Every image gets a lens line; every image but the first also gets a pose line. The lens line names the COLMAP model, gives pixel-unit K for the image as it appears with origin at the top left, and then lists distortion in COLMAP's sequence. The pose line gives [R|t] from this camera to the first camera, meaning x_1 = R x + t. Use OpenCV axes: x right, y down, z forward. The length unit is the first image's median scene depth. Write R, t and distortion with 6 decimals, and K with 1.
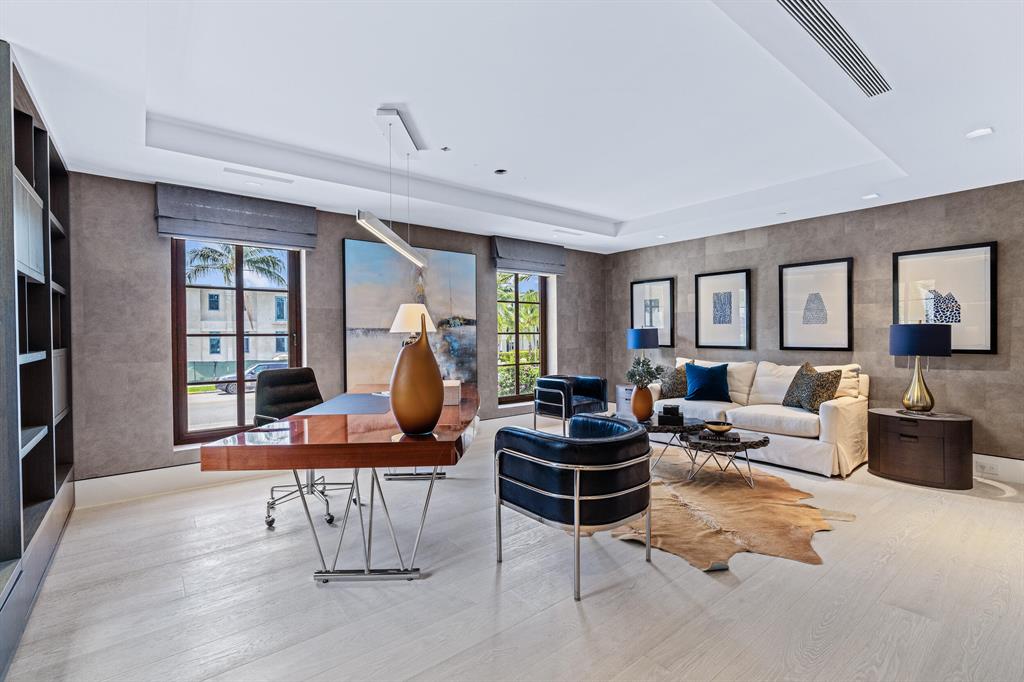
lens RADIAL K [[463.8, 0, 509.3], [0, 463.8, 338.4], [0, 0, 1]] dist [-0.014668, 0.006854]
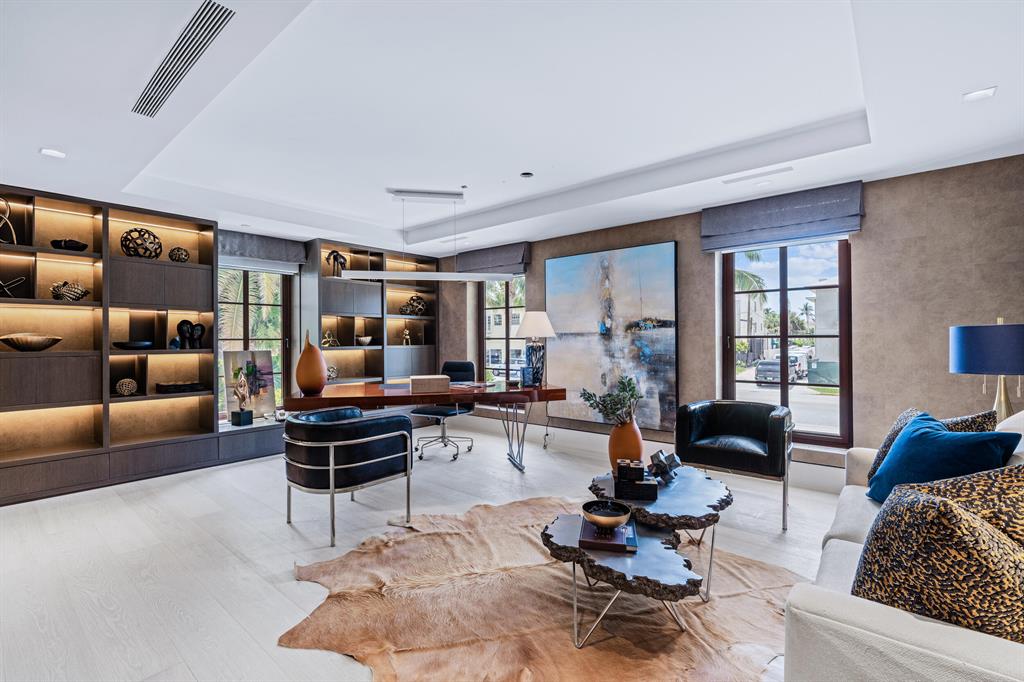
lens RADIAL K [[469.2, 0, 512.0], [0, 469.2, 341.0], [0, 0, 1]] dist [0.021031, 0.000018]
pose [[0.185898, 0.011028, -0.982507, 0.719710], [-0.004671, 0.999936, 0.010339, -0.011743], [0.982558, 0.002667, 0.185938, 0.585617]]
